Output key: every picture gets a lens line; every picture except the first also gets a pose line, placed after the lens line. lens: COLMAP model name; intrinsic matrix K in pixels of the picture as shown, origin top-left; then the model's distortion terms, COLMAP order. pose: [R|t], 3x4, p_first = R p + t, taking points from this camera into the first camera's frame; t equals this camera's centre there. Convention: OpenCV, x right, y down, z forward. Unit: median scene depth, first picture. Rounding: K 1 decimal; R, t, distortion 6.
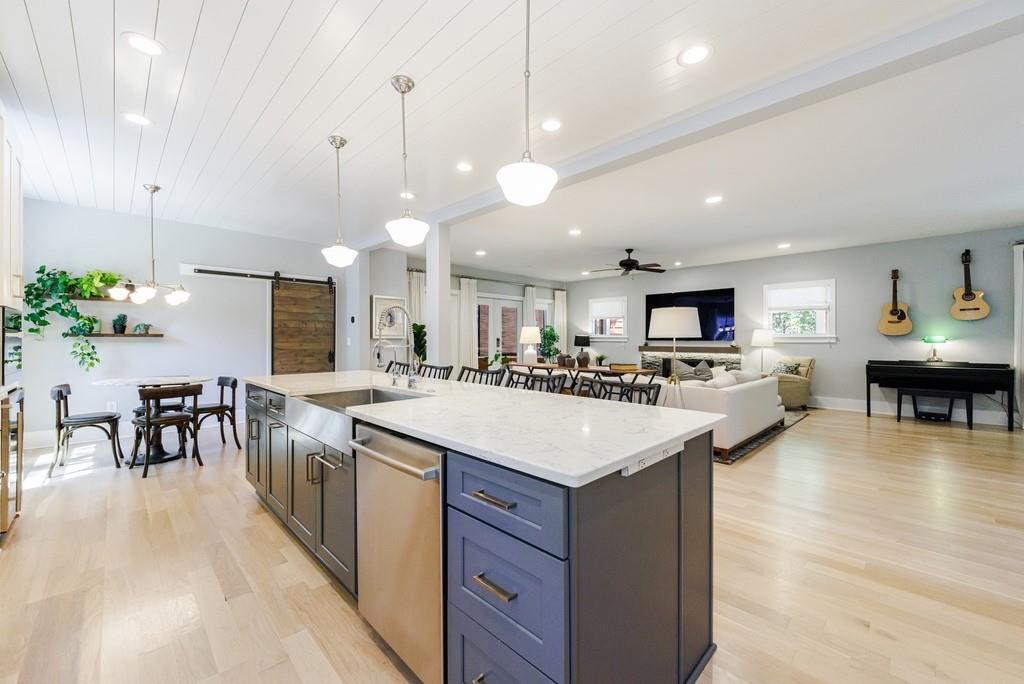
lens RADIAL K [[407.7, 0, 501.5], [0, 407.7, 340.9], [0, 0, 1]] dist [0.006140, -0.001811]
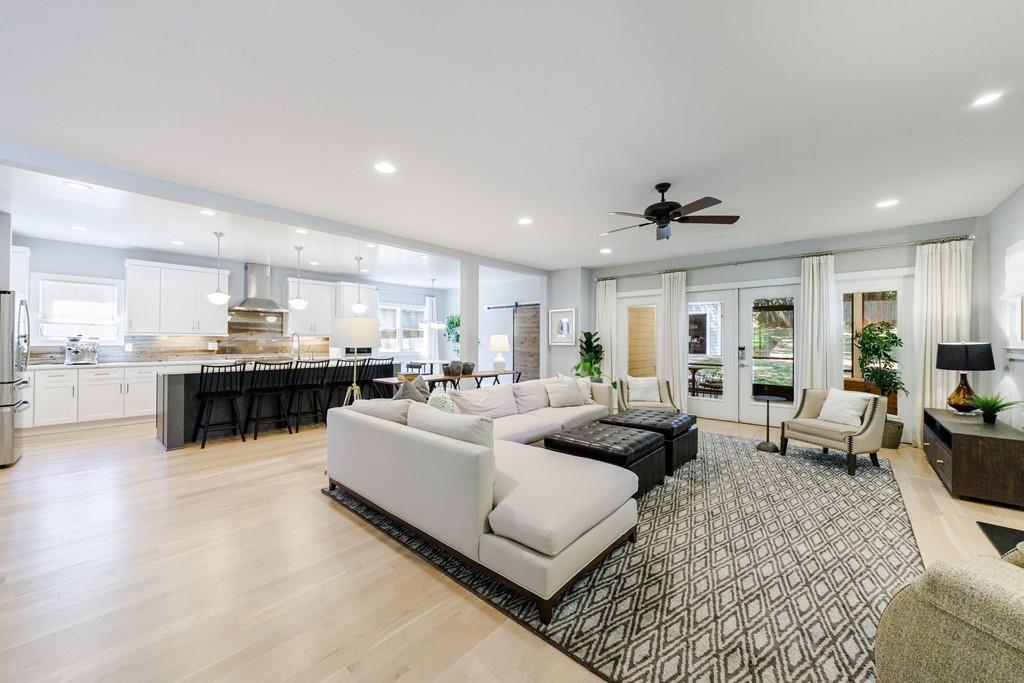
lens RADIAL K [[380.6, 0, 515.9], [0, 380.6, 338.6], [0, 0, 1]] dist [-0.003252, -0.000124]
pose [[0.083996, -0.005118, -0.996453, 0.981681], [-0.011337, 0.999917, -0.006091, -0.019351], [0.996402, 0.011808, 0.083931, 0.944001]]
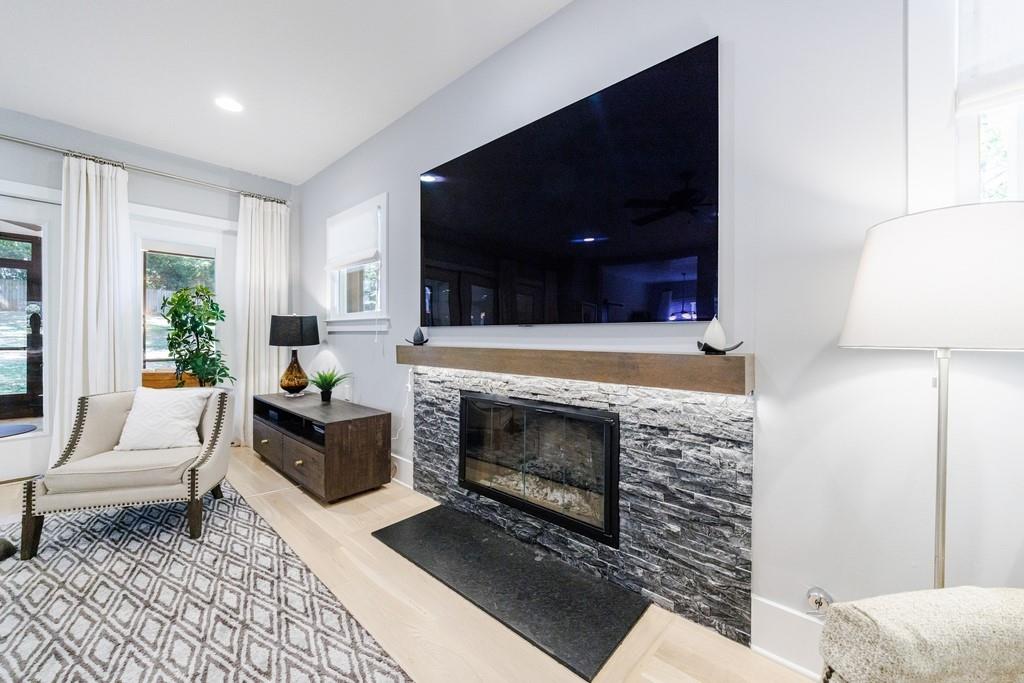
lens RADIAL K [[380.6, 0, 509.5], [0, 380.6, 336.1], [0, 0, 1]] dist [-0.003252, -0.000124]
pose [[0.997660, 0.002042, 0.068341, 0.662930], [-0.001727, 0.999988, -0.004660, 0.011118], [-0.068349, 0.004531, 0.997651, 1.184659]]
